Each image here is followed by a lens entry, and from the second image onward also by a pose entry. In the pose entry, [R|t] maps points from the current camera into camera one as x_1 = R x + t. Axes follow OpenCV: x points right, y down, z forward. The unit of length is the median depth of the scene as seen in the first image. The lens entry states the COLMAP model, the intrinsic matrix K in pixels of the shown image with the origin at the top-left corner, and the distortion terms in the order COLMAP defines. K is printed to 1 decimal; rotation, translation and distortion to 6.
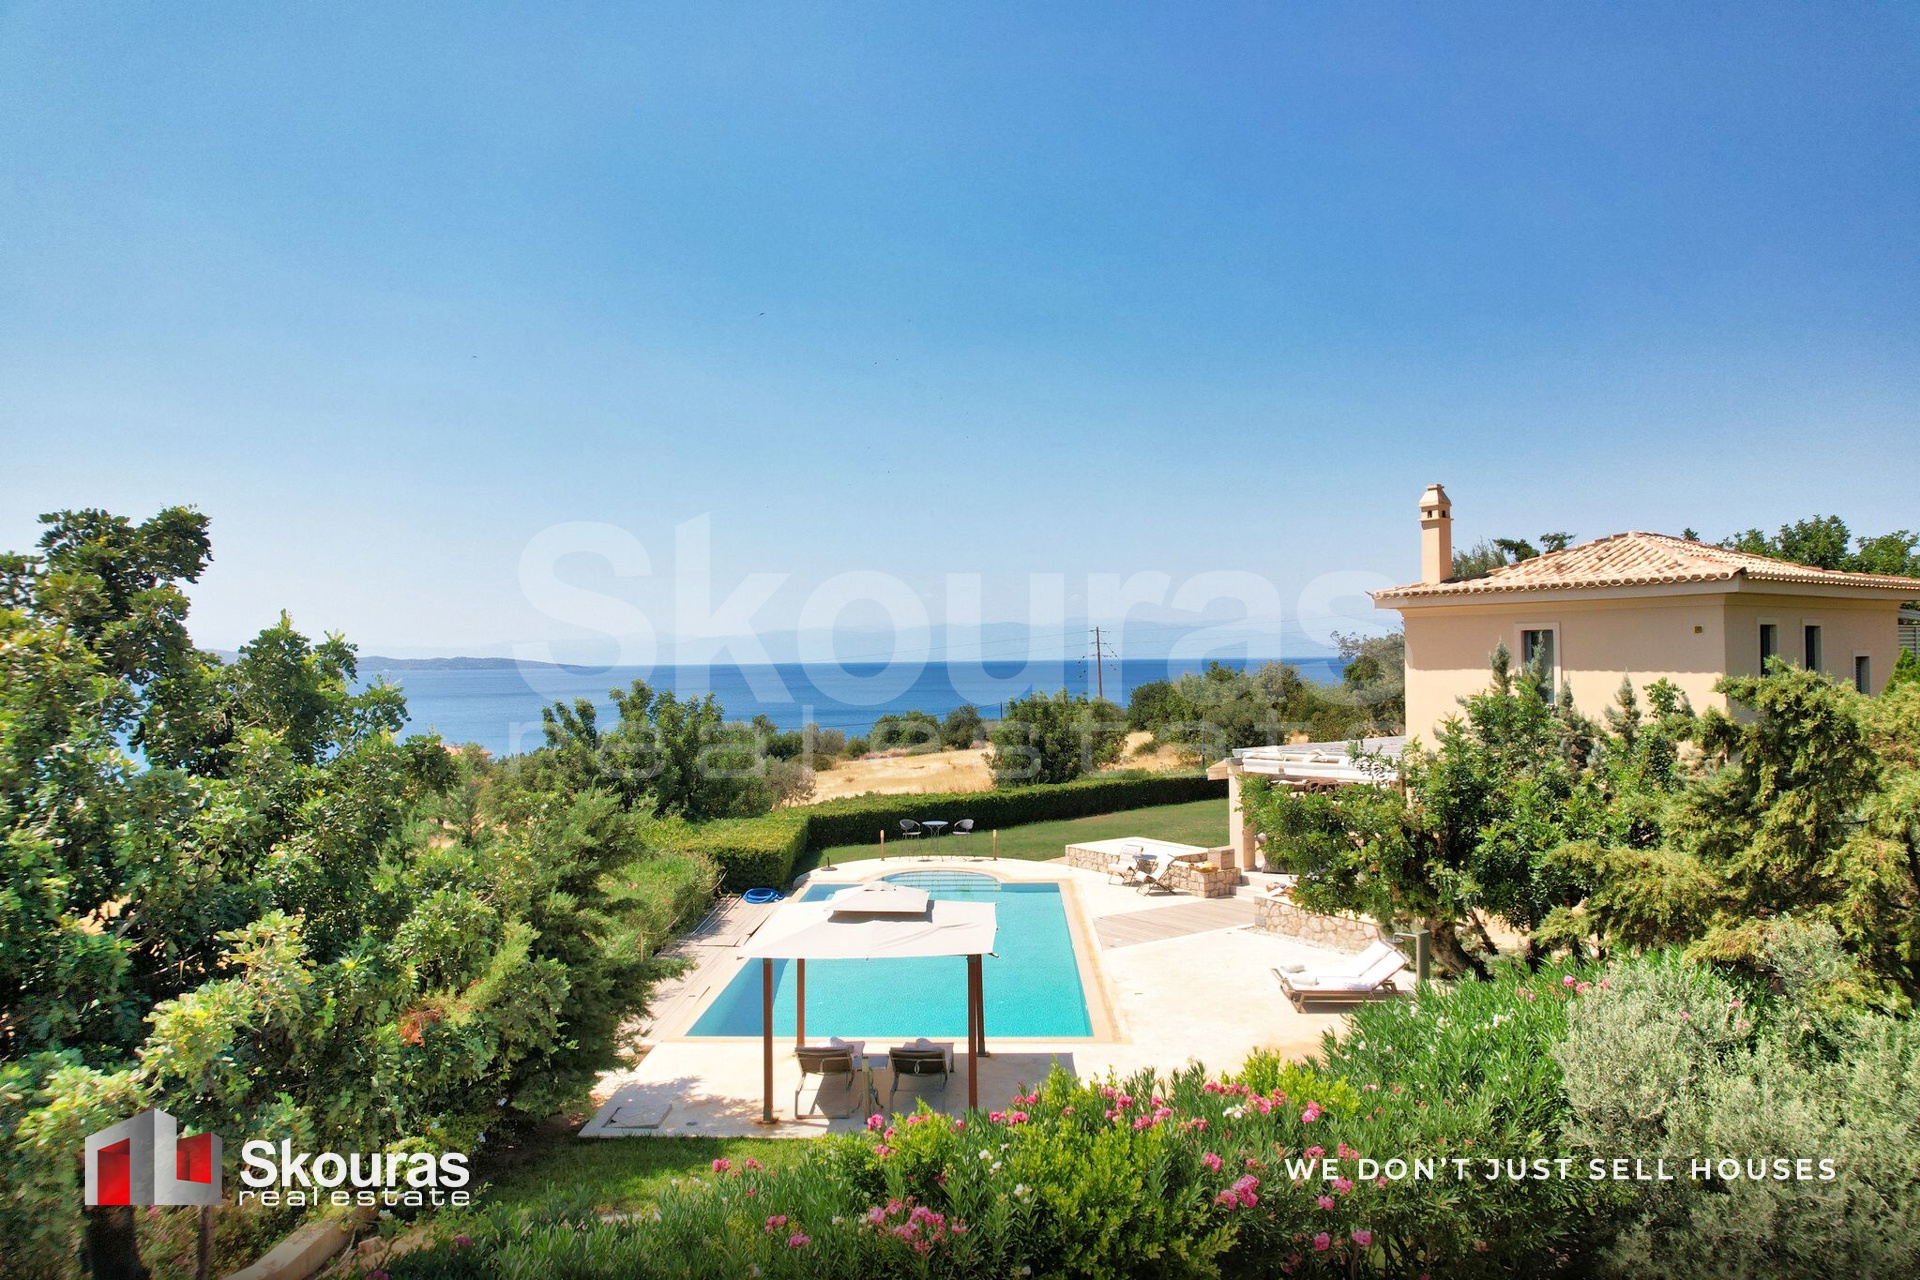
lens RADIAL K [[1222.7, 0, 960.0], [0, 1222.7, 640.0], [0, 0, 1]] dist [-0.040071, -0.000943]
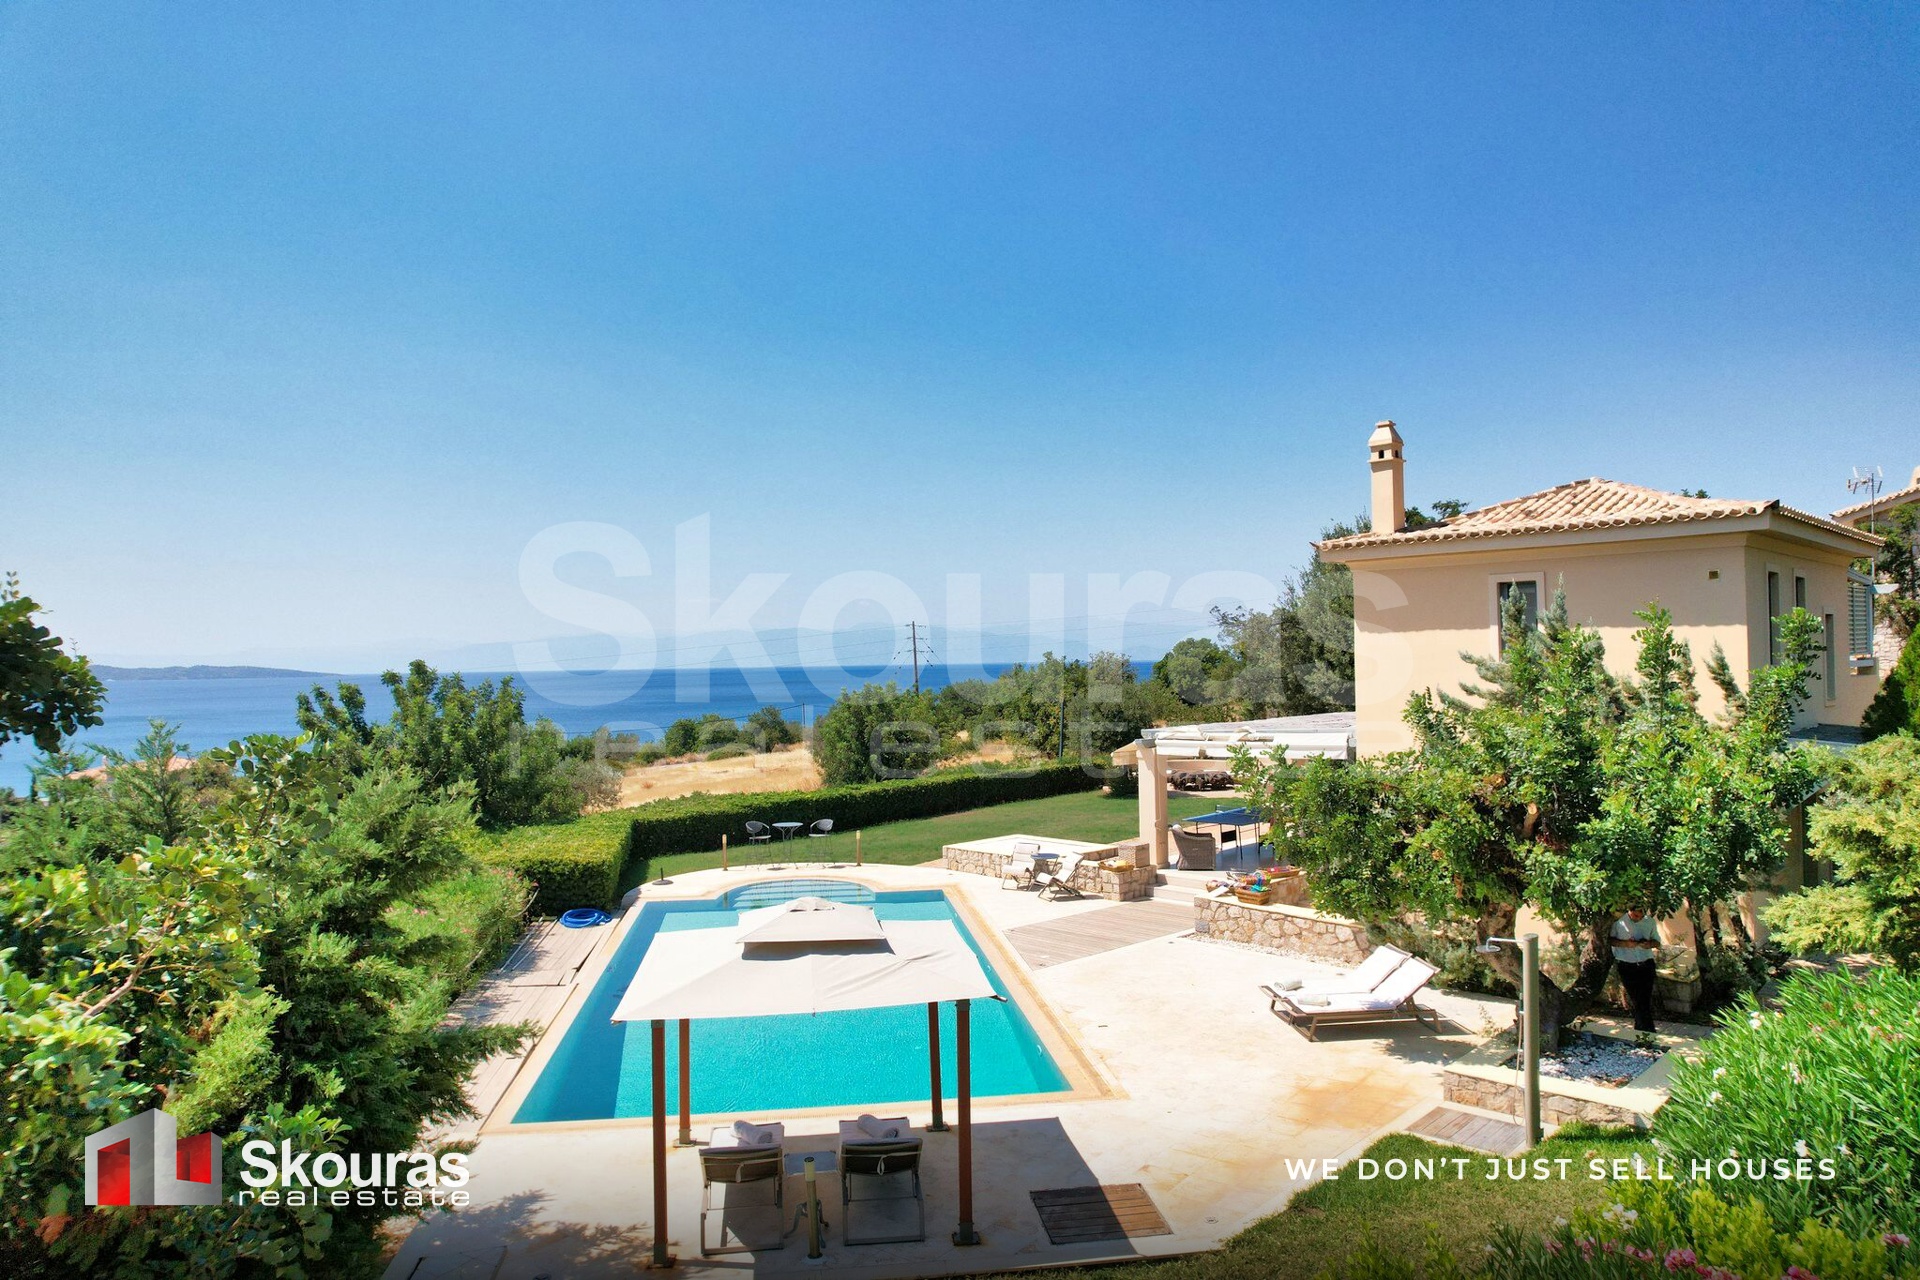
lens RADIAL K [[1222.7, 0, 960.0], [0, 1222.7, 640.0], [0, 0, 1]] dist [-0.040071, -0.000943]
pose [[0.985155, -0.000790, 0.171666, -0.057900], [0.001683, 0.999986, -0.005060, 0.031049], [-0.171660, 0.005274, 0.985142, 0.168894]]
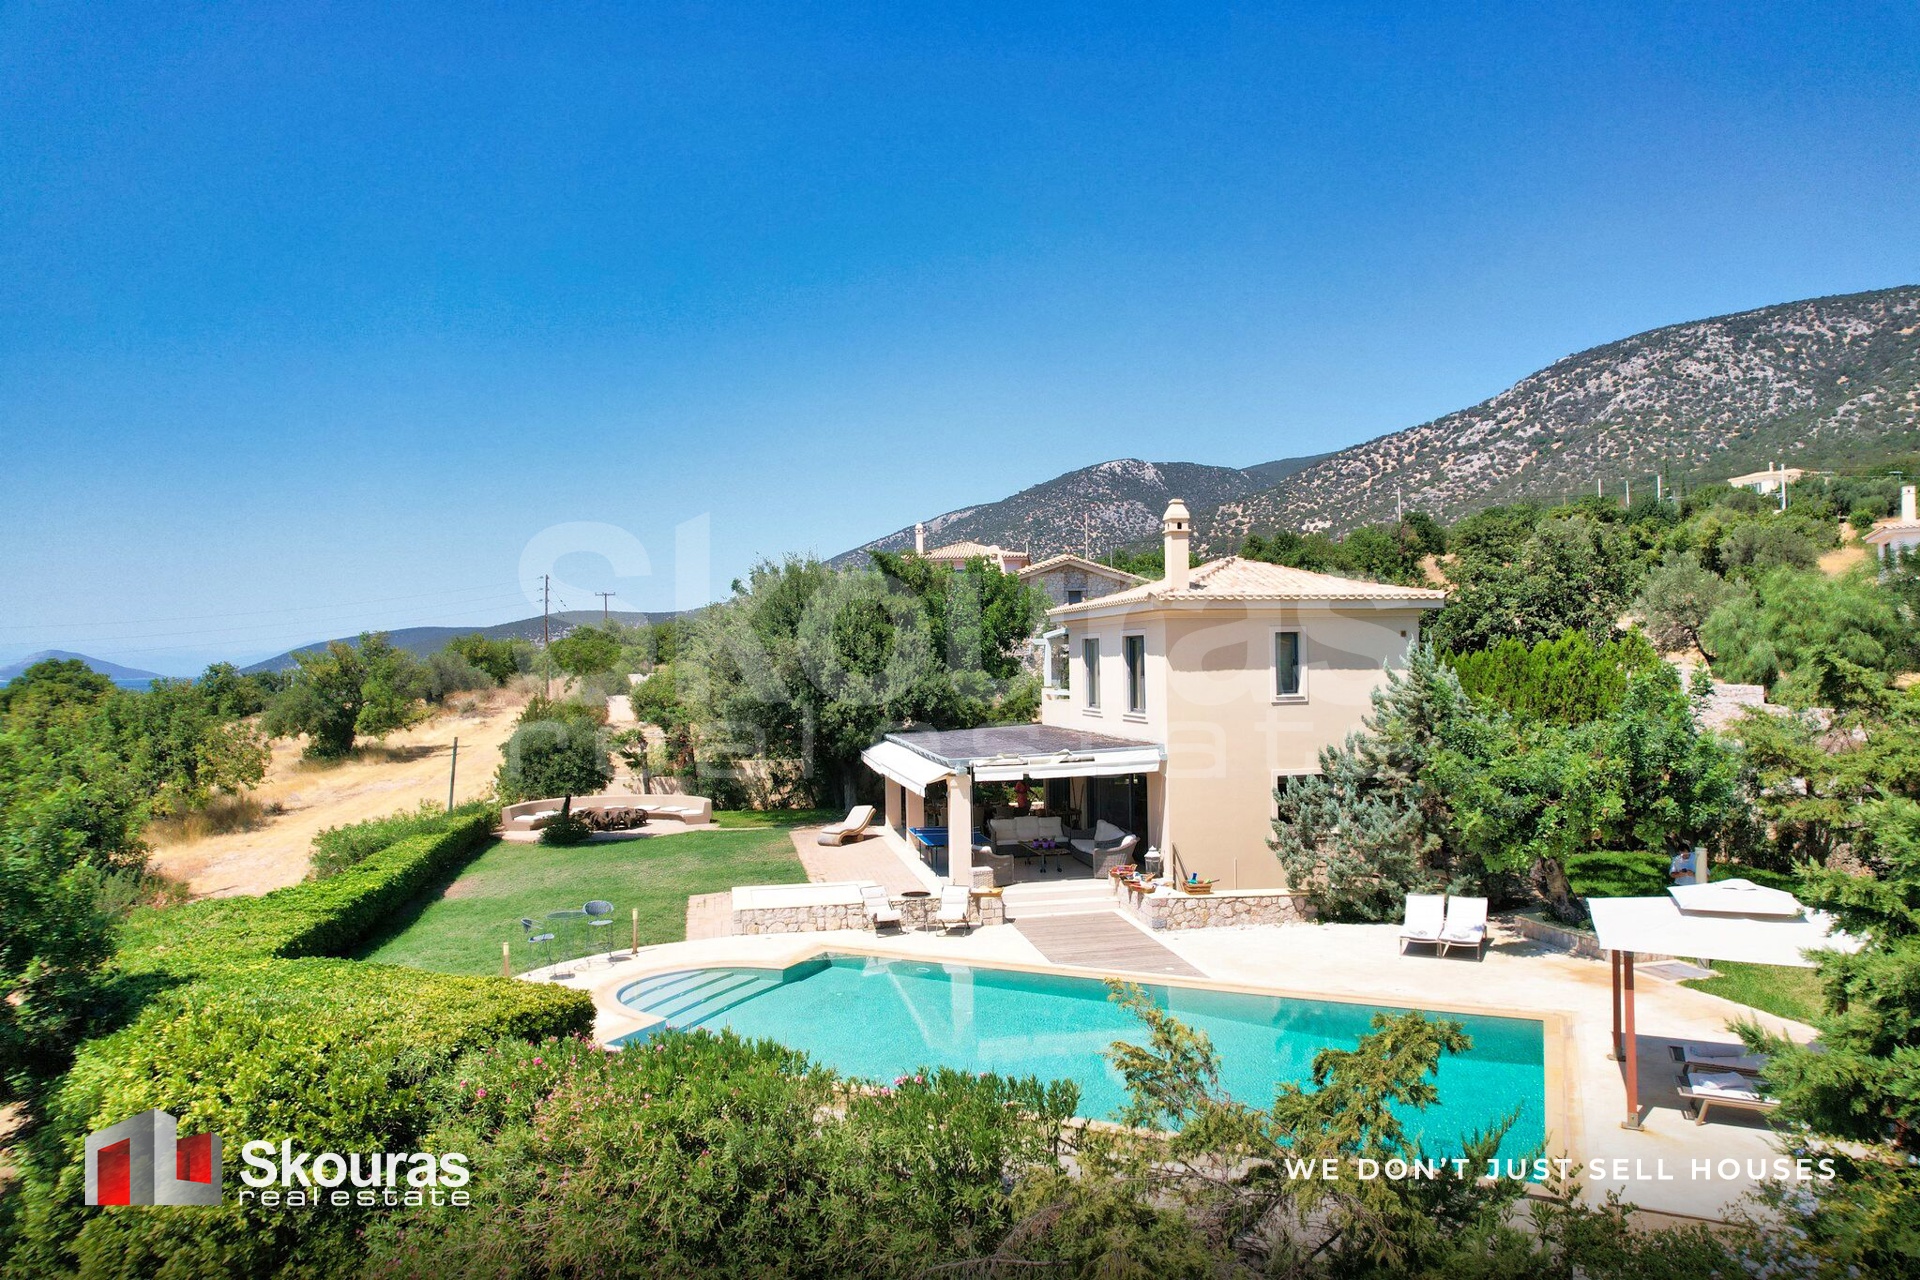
lens RADIAL K [[1222.7, 0, 960.0], [0, 1222.7, 640.0], [0, 0, 1]] dist [-0.040071, -0.000943]
pose [[0.399314, 0.023575, 0.916511, -0.637167], [-0.001069, 0.999681, -0.025248, 0.025408], [-0.916814, 0.009102, 0.399212, 0.667613]]
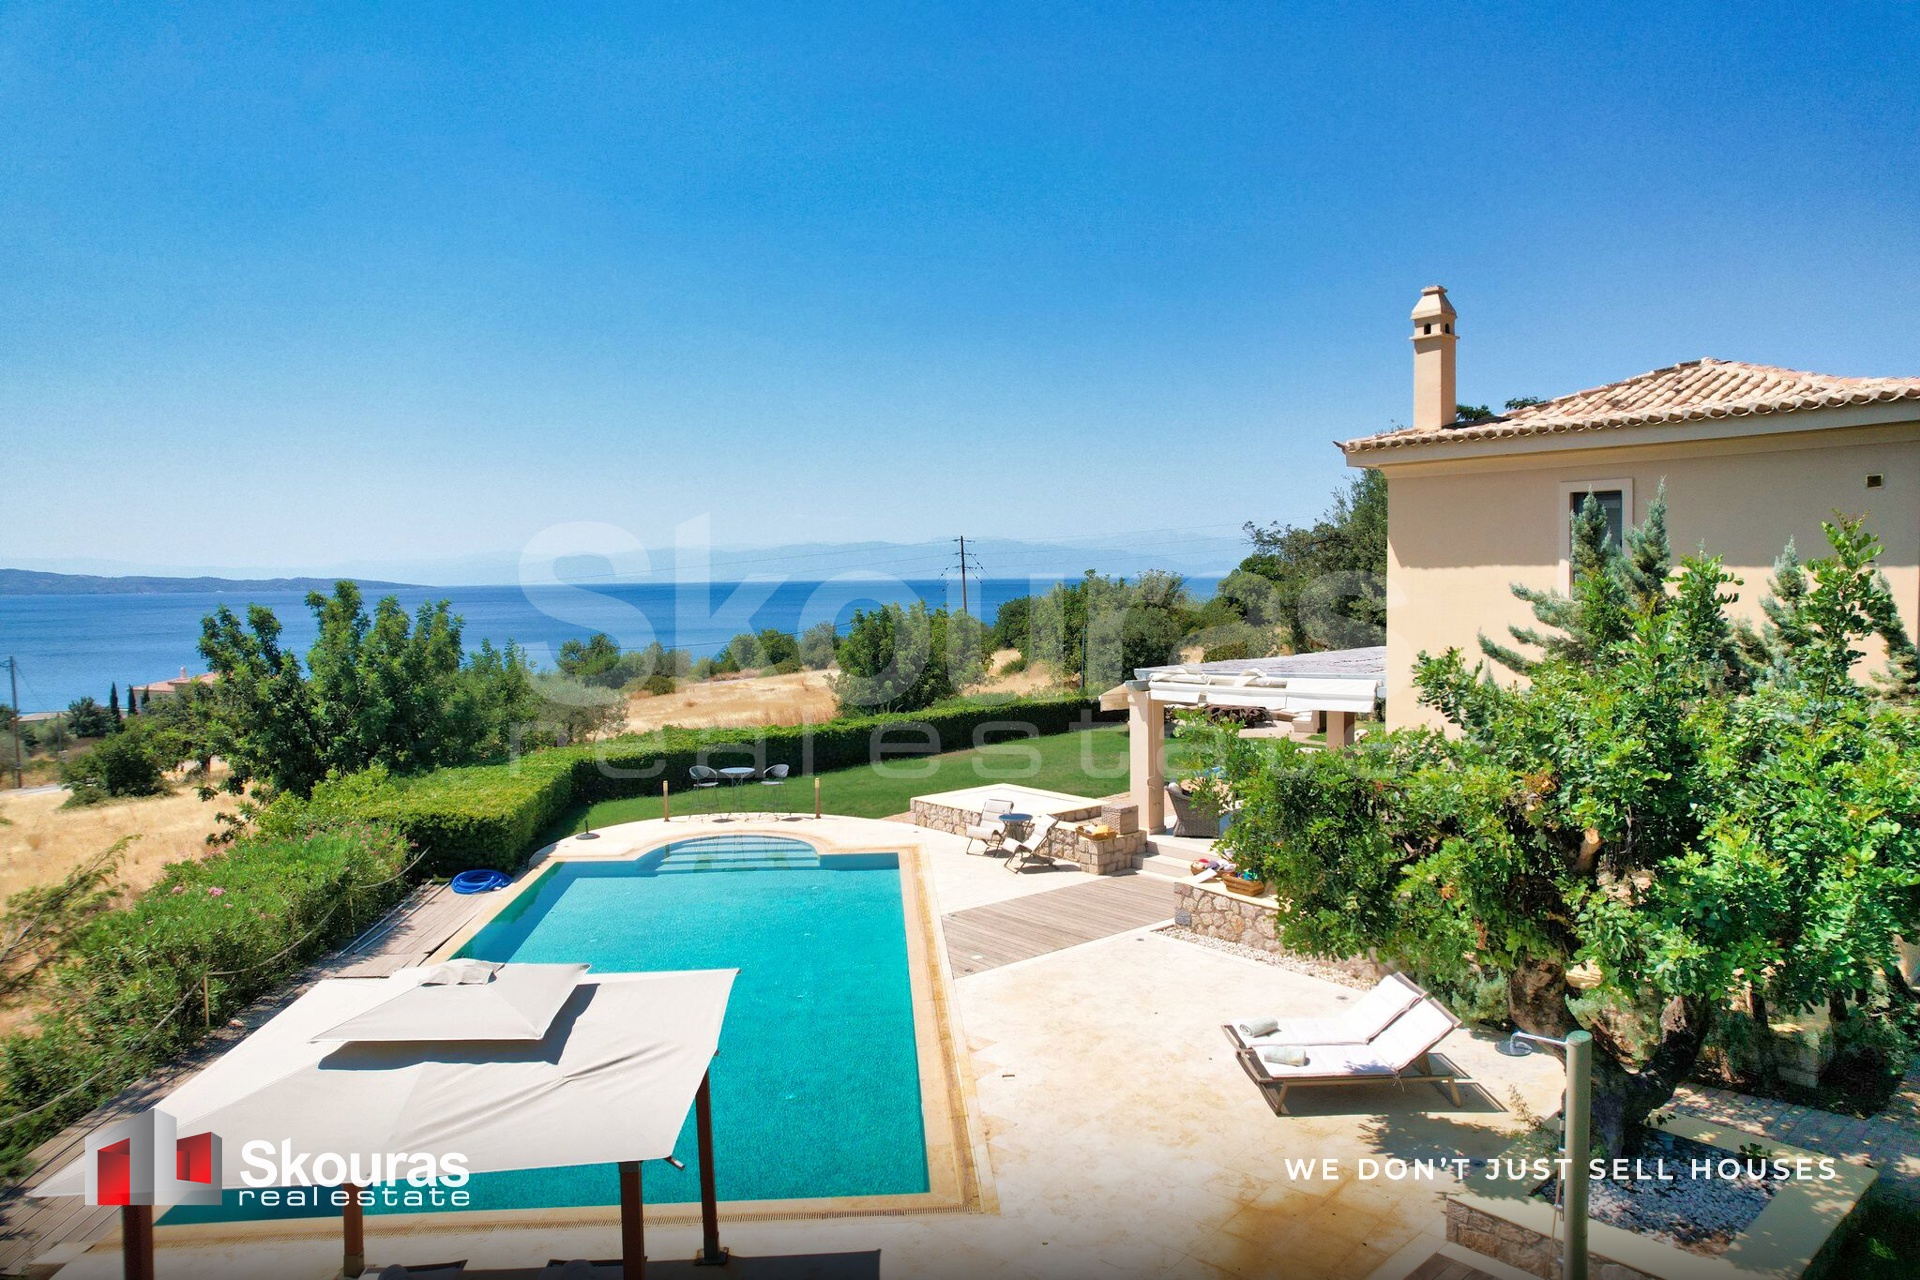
lens RADIAL K [[1218.7, 0, 960.0], [0, 1218.7, 640.0], [0, 0, 1]] dist [-0.066604, 0.059213]
pose [[0.994140, -0.005403, 0.107969, 0.042316], [-0.001707, 0.997841, 0.065649, 0.025558], [-0.108090, -0.065448, 0.991984, 0.303168]]
